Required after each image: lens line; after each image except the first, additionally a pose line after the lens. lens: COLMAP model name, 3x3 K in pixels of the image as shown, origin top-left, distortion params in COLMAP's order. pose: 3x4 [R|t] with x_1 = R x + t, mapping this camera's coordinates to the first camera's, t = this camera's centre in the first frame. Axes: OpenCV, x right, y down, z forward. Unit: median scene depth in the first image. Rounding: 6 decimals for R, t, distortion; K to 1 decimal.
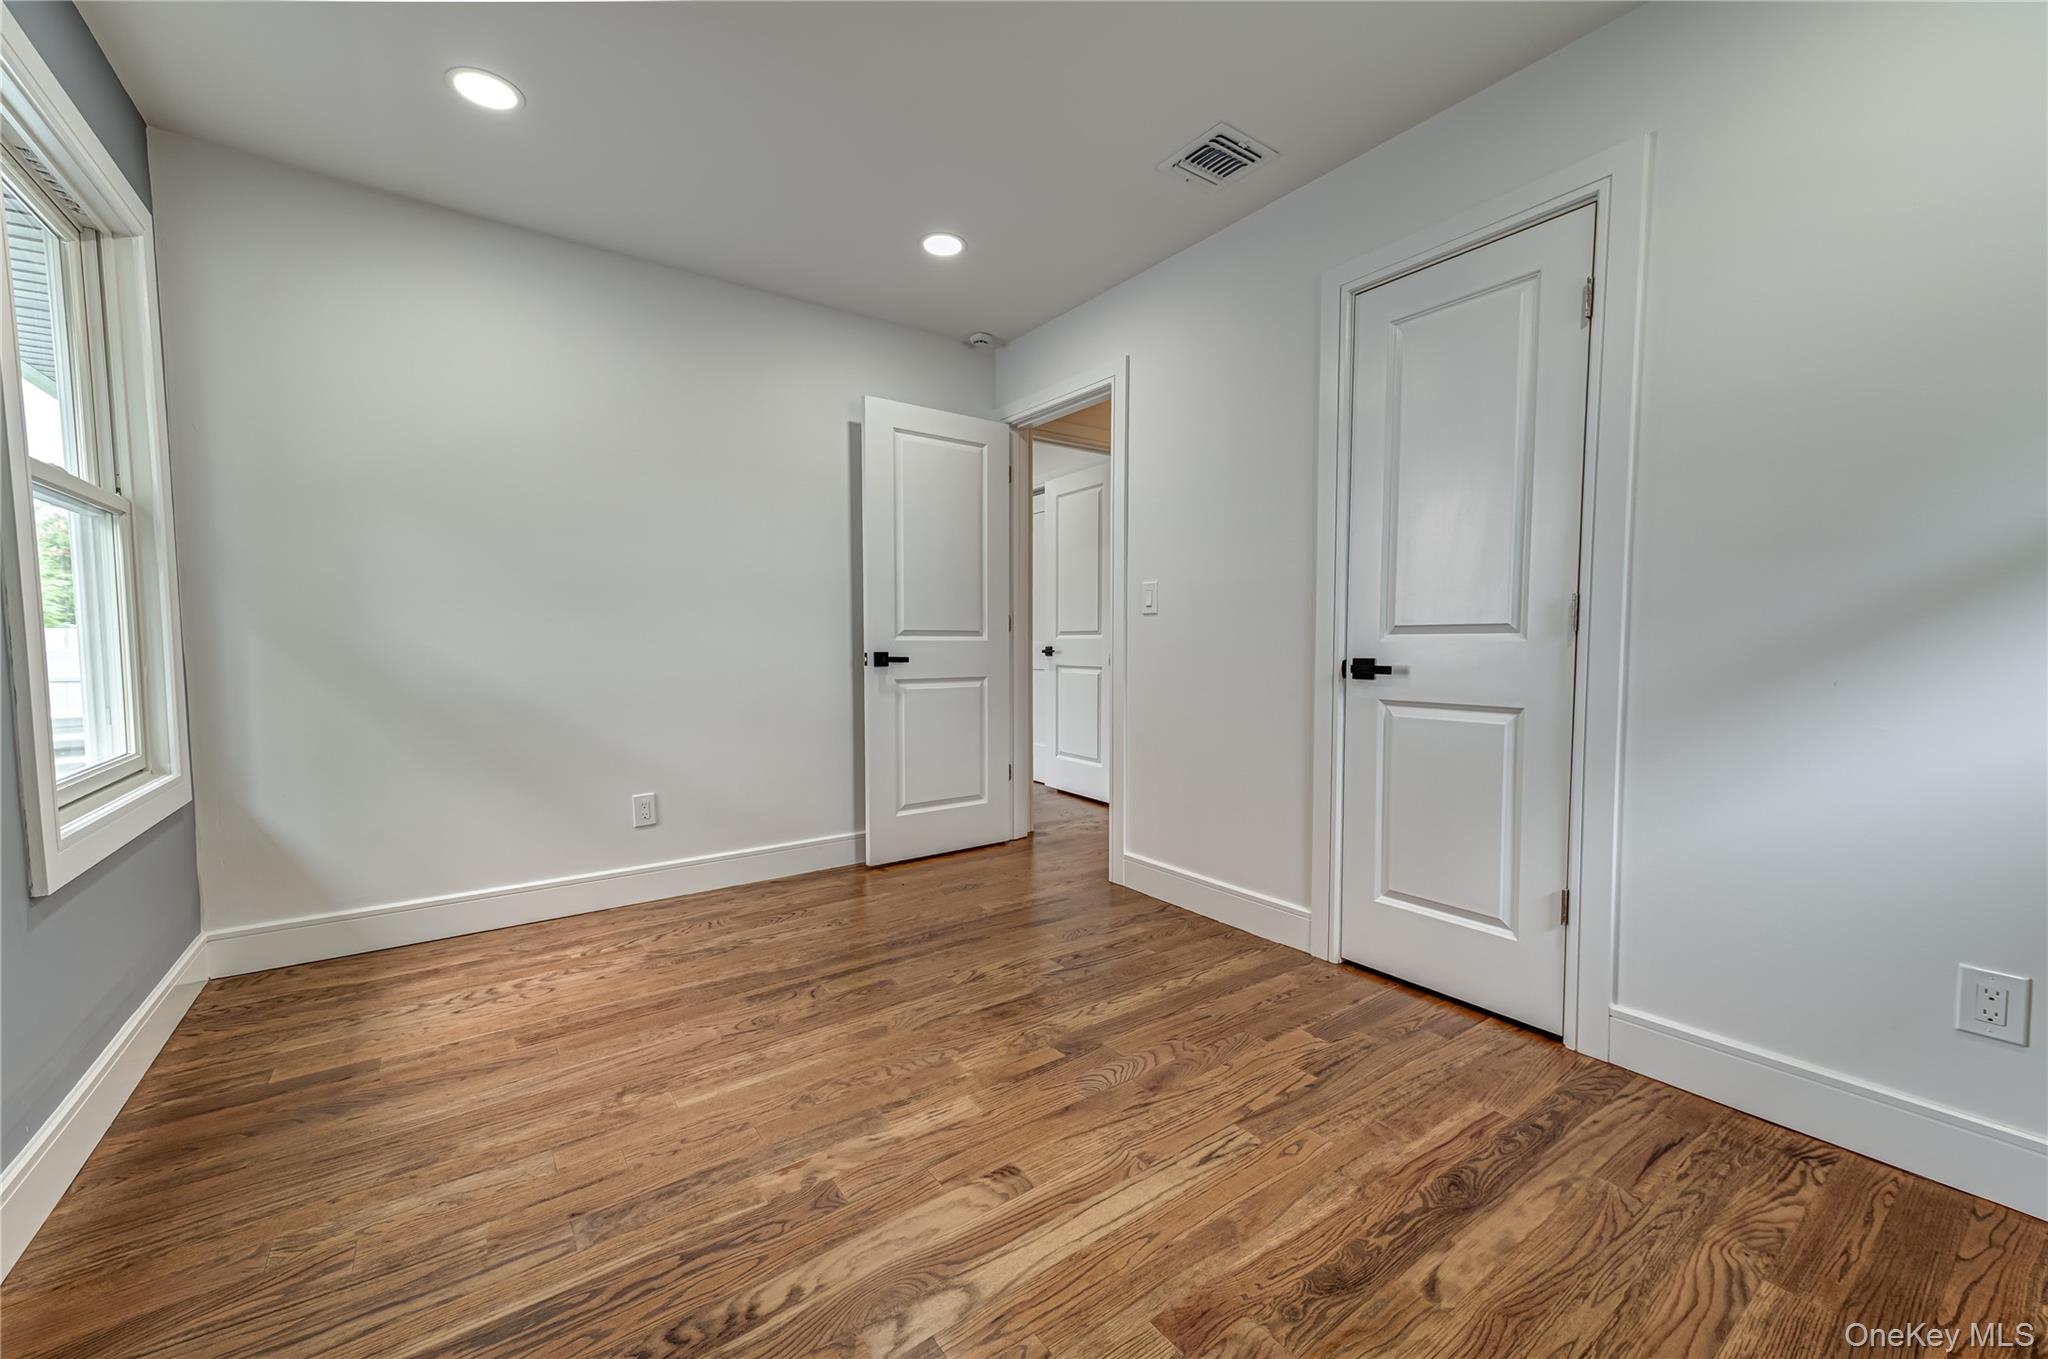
lens RADIAL K [[799.6, 0, 1019.2], [0, 799.6, 690.2], [0, 0, 1]] dist [0.016690, 0.000724]
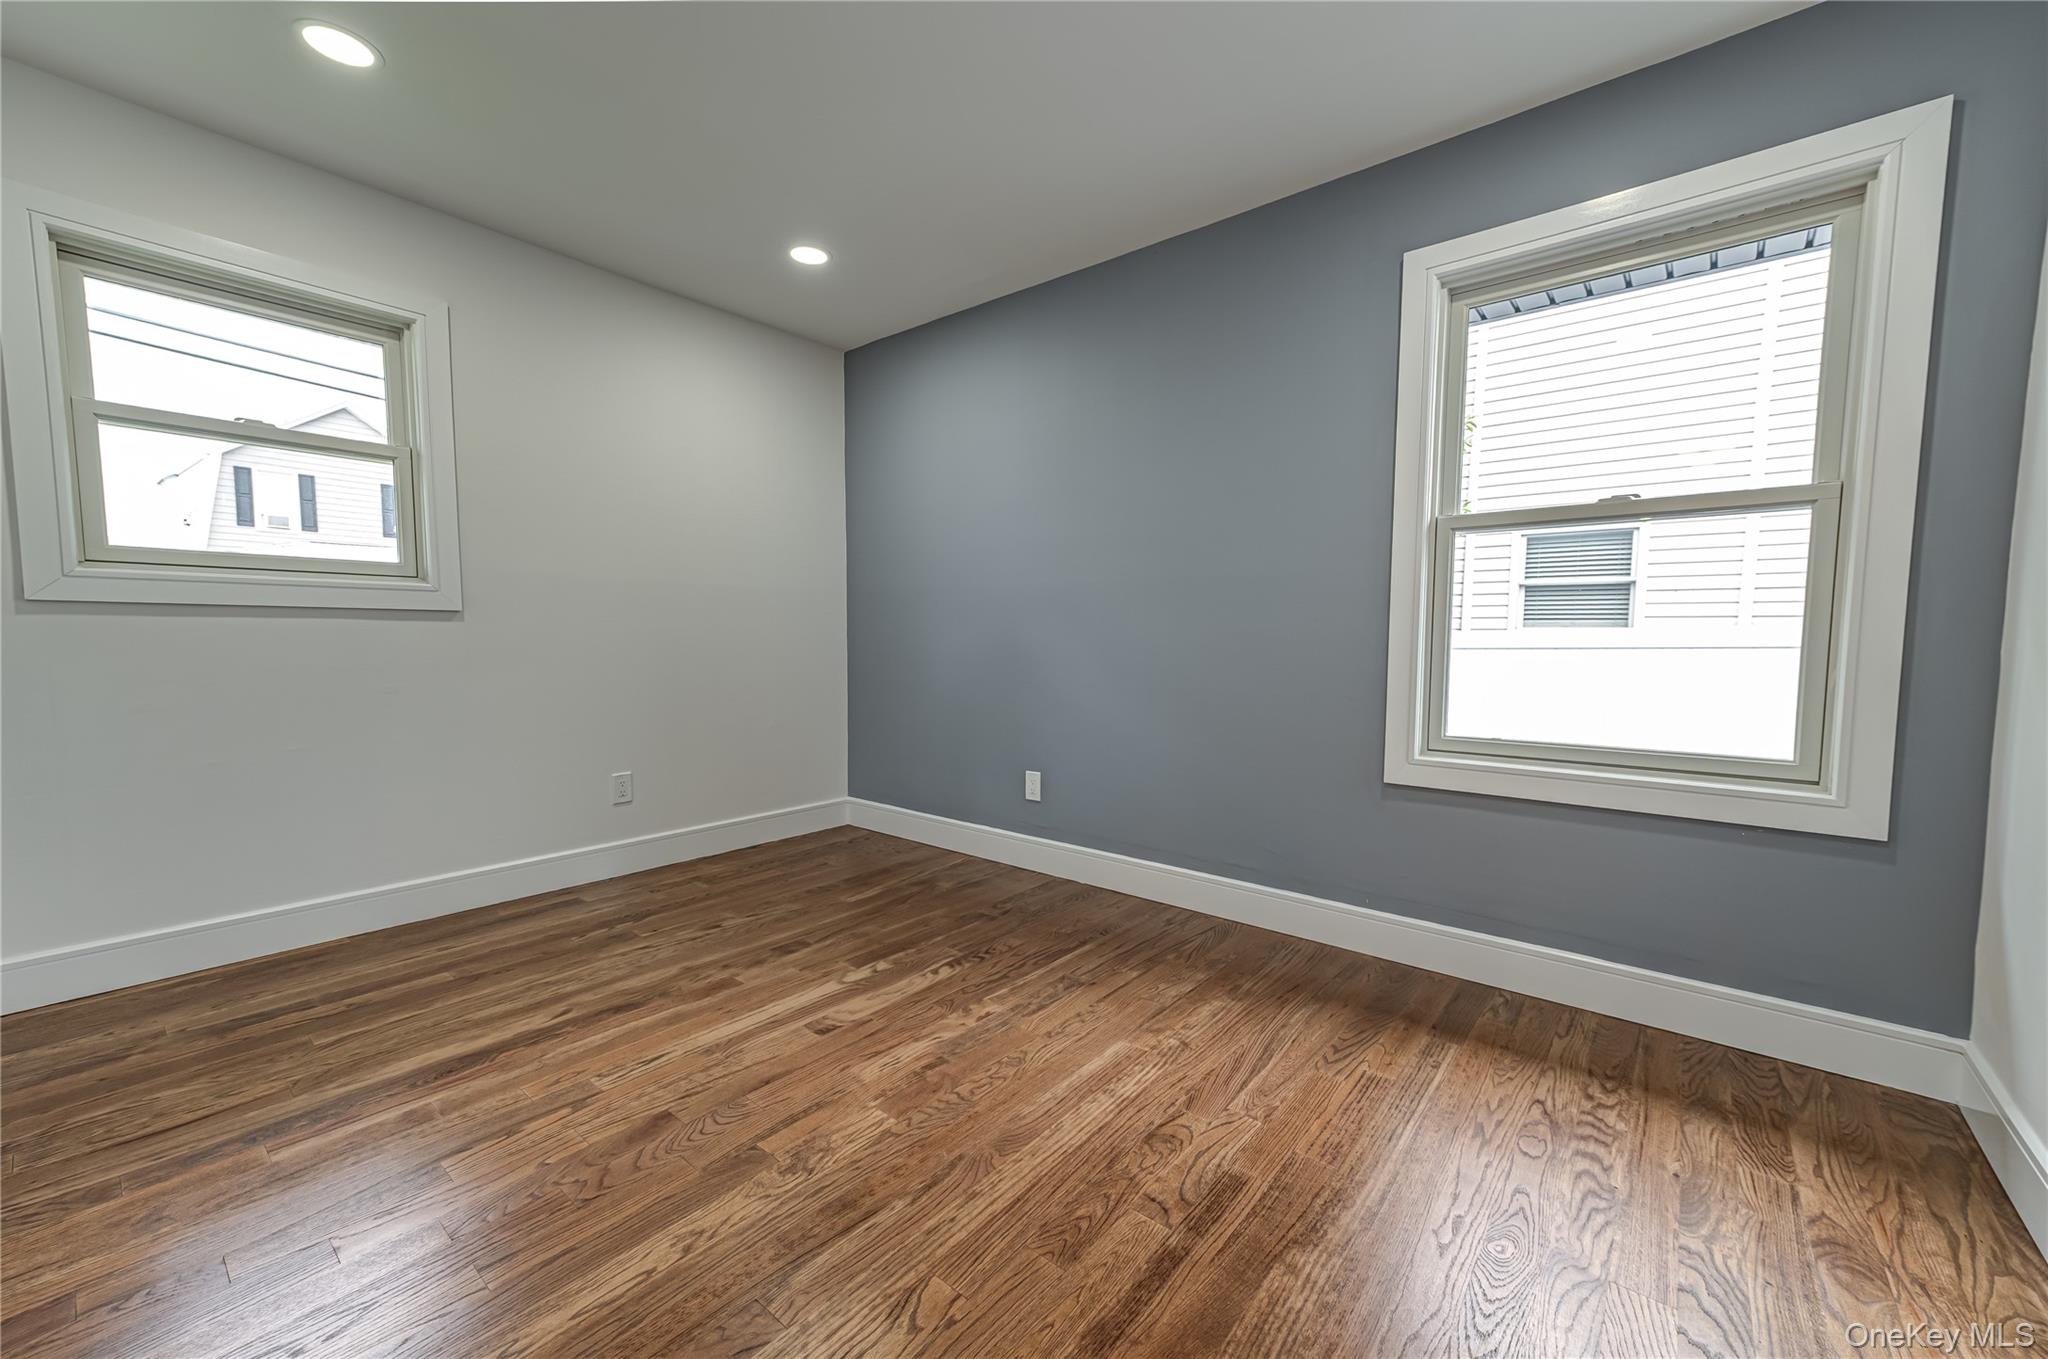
lens RADIAL K [[799.6, 0, 1019.2], [0, 799.6, 690.2], [0, 0, 1]] dist [0.016690, 0.000724]
pose [[-0.968267, 0.012803, -0.249589, -0.002600], [-0.020988, 0.990994, 0.132253, -0.132748], [0.249034, 0.133294, -0.959278, 2.088510]]
